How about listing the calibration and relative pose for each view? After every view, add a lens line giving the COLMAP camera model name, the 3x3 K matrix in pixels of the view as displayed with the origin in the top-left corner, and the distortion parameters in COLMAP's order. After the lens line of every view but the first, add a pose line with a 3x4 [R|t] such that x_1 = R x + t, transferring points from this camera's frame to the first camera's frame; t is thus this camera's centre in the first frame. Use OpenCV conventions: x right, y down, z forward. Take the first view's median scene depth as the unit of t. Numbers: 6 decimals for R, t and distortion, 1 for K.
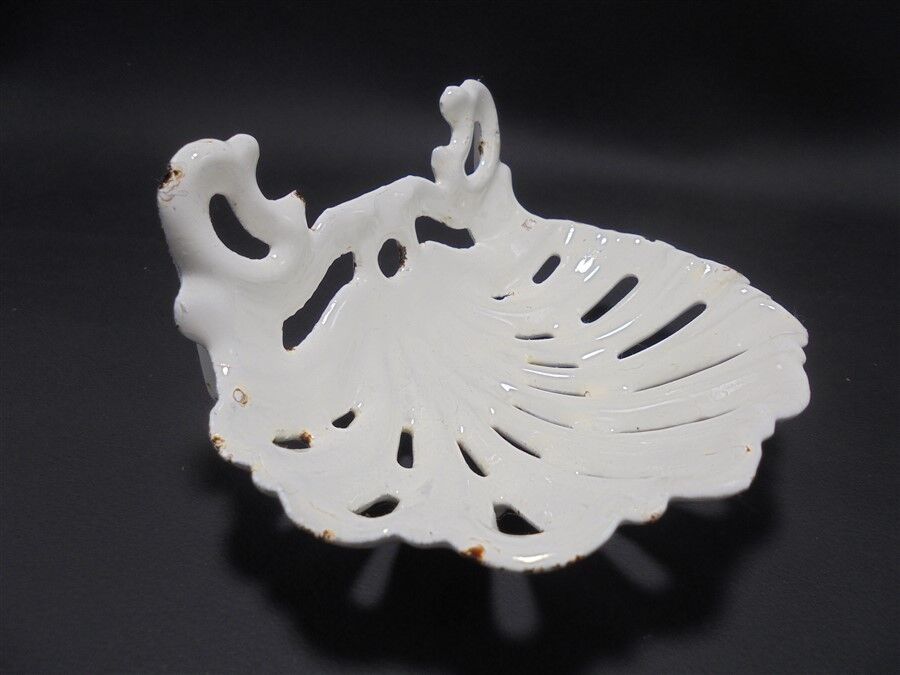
lens RADIAL K [[680.4, 0, 450.6], [0, 680.4, 340.8], [0, 0, 1]] dist [-0.063446, -0.001051]
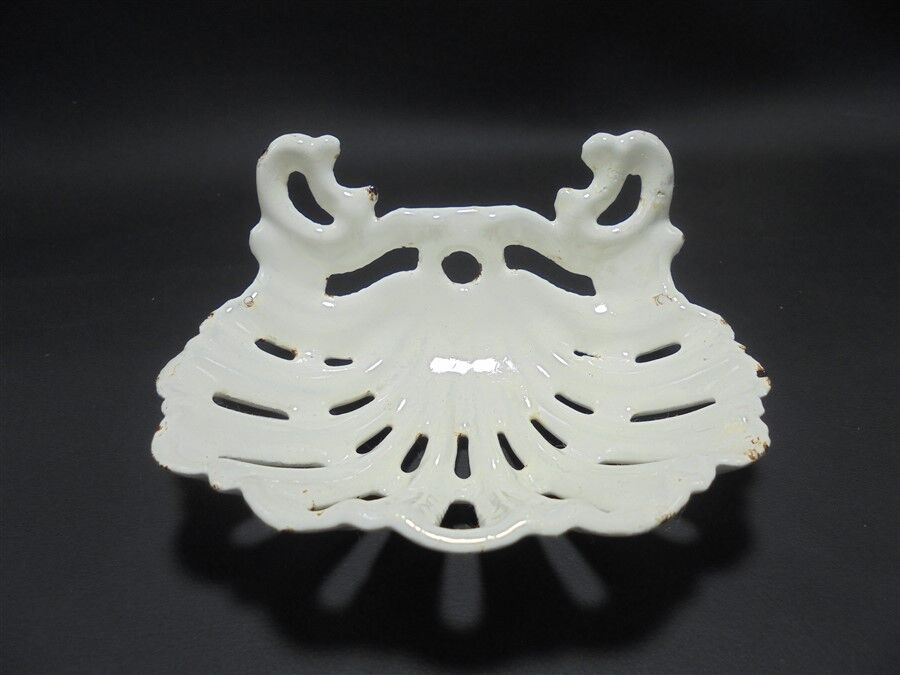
lens RADIAL K [[680.4, 0, 452.5], [0, 680.4, 346.5], [0, 0, 1]] dist [-0.063446, -0.001051]
pose [[0.529534, 0.424920, -0.734191, 0.819520], [-0.393044, 0.889888, 0.231548, -0.270186], [0.751738, 0.165957, 0.638239, 0.292759]]
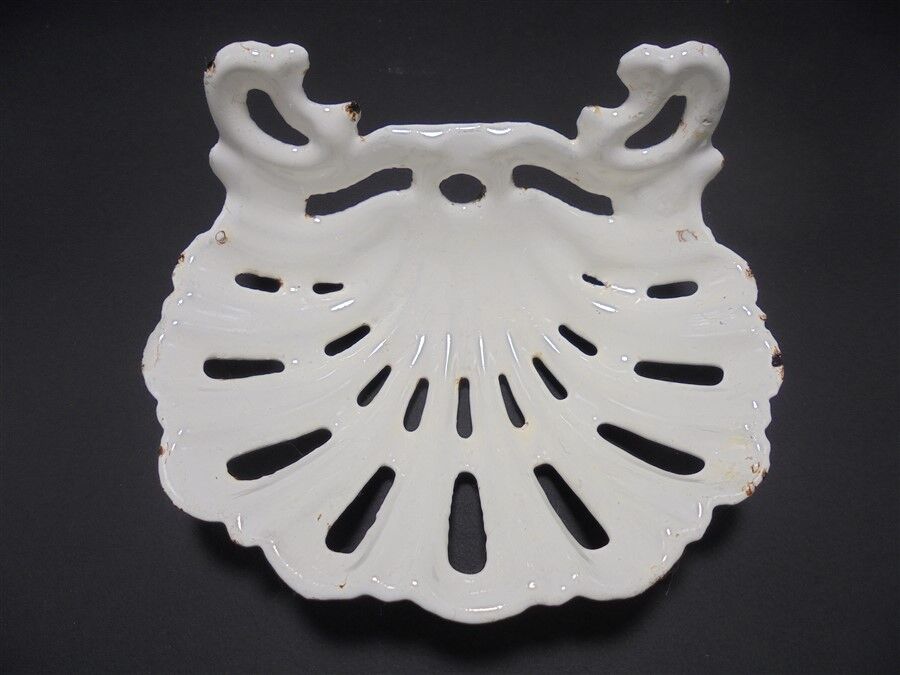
lens RADIAL K [[680.4, 0, 450.3], [0, 680.4, 341.4], [0, 0, 1]] dist [-0.063446, -0.001051]
pose [[0.550810, 0.729221, -0.406011, 0.474498], [-0.401566, 0.657993, 0.637016, -0.611270], [0.731678, -0.187835, 0.655260, 0.313823]]
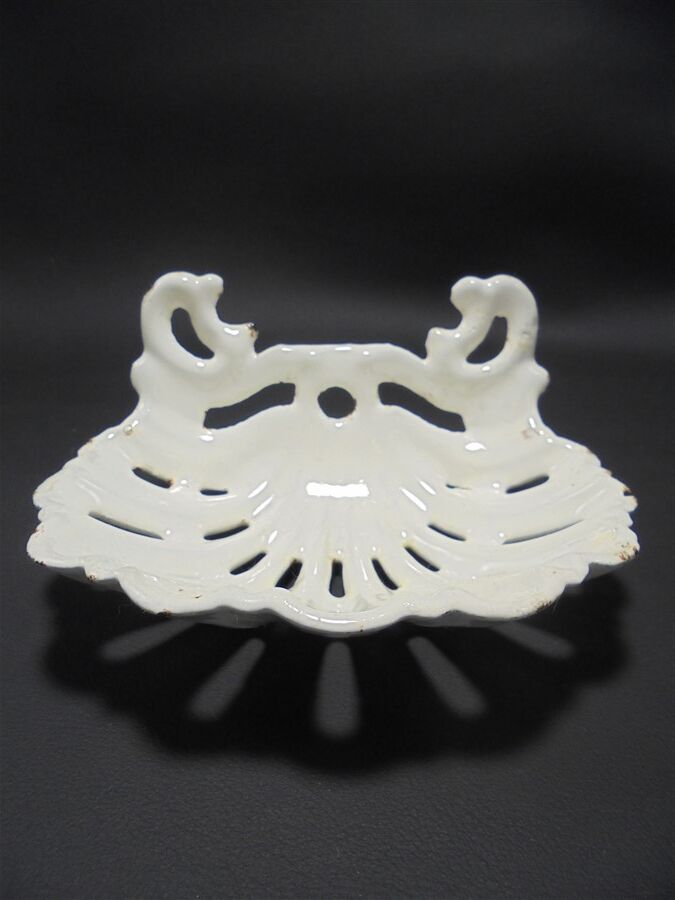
lens RADIAL K [[680.4, 0, 342.5], [0, 680.4, 455.4], [0, 0, 1]] dist [-0.063446, -0.001051]
pose [[0.552310, 0.326351, -0.767104, 0.876568], [-0.409790, 0.907621, 0.091085, -0.155785], [0.725965, 0.264044, 0.635024, 0.291755]]
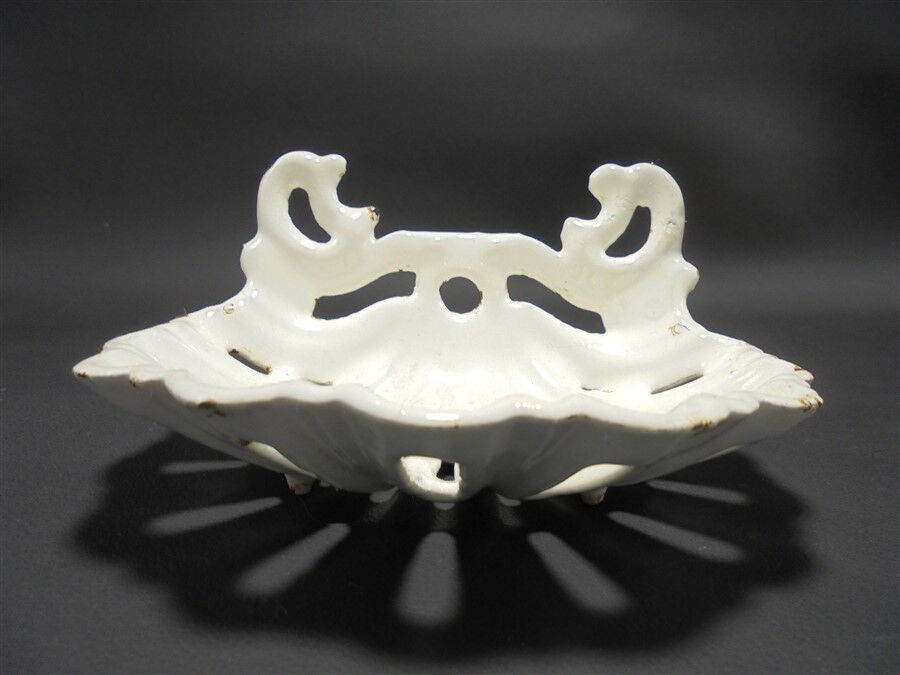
lens RADIAL K [[680.4, 0, 448.5], [0, 680.4, 338.7], [0, 0, 1]] dist [-0.063446, -0.001051]
pose [[0.493779, 0.163327, -0.854112, 0.845820], [-0.450488, 0.888174, -0.090595, 0.044030], [0.743803, 0.429500, 0.512138, 0.485208]]
